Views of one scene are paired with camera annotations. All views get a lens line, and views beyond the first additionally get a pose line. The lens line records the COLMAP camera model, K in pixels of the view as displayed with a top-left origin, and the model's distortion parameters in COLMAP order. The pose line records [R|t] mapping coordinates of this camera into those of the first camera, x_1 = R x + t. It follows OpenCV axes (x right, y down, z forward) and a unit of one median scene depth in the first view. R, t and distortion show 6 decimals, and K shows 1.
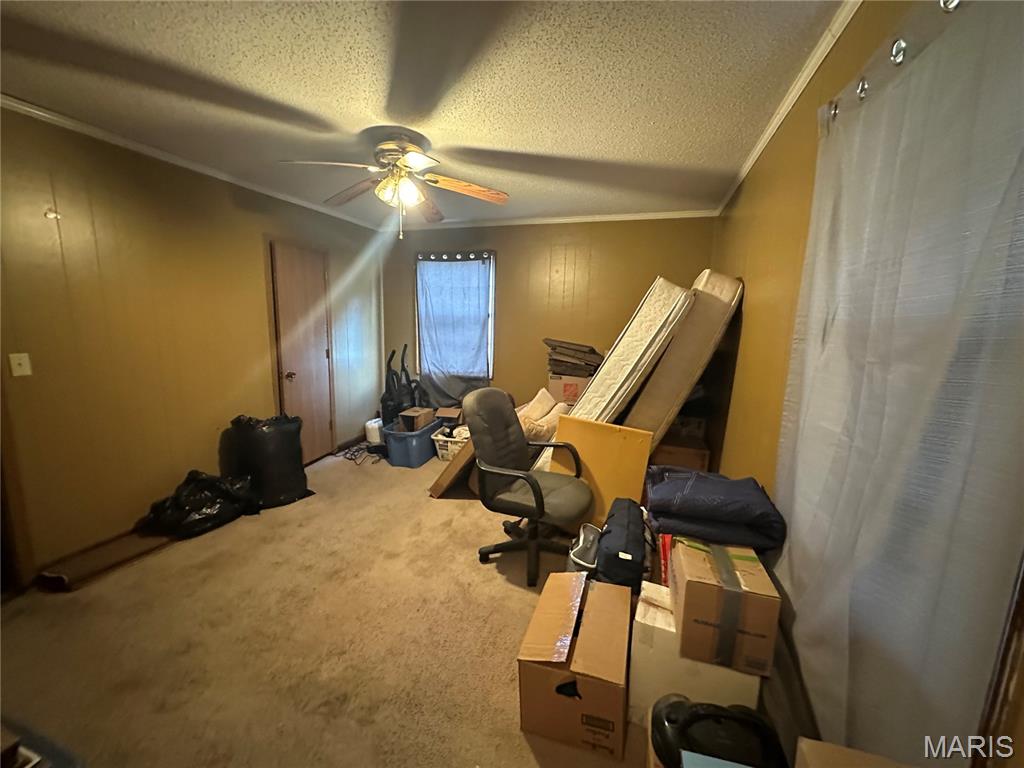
lens RADIAL K [[413.8, 0, 512.0], [0, 413.8, 384.0], [0, 0, 1]] dist [-0.001595, 0.000135]
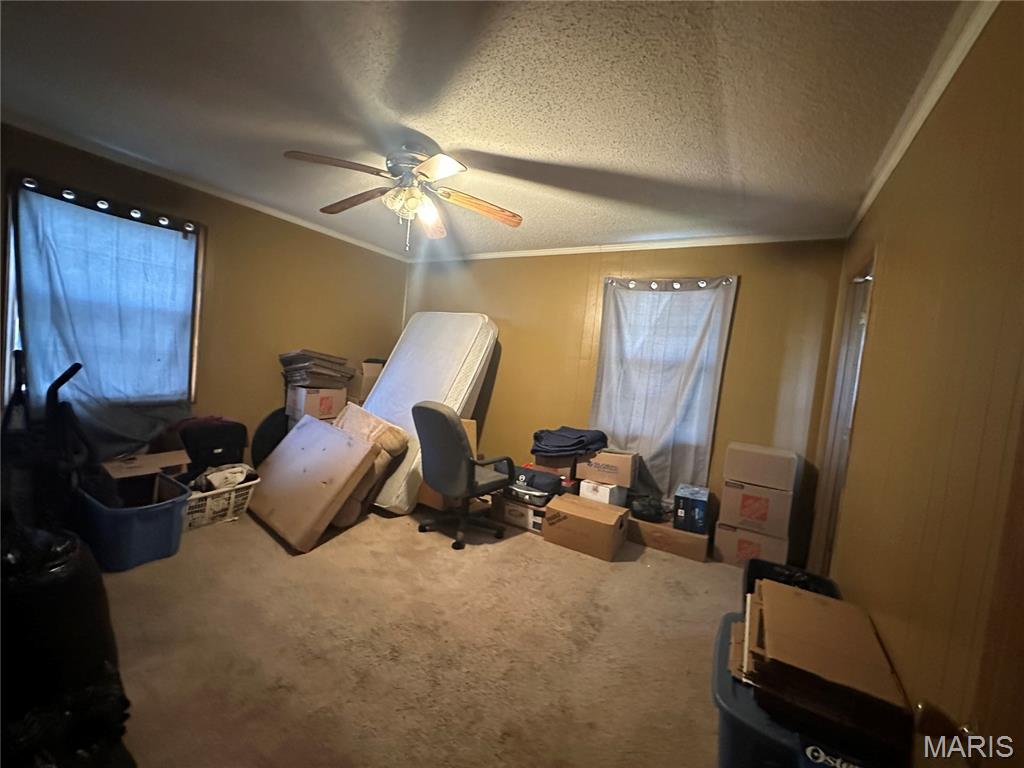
lens RADIAL K [[413.8, 0, 512.0], [0, 413.8, 384.0], [0, 0, 1]] dist [-0.001595, 0.000135]
pose [[0.219579, -0.060189, 0.973736, -0.706822], [0.063646, 0.996853, 0.047266, -0.048522], [-0.973517, 0.051595, 0.222718, 0.354889]]
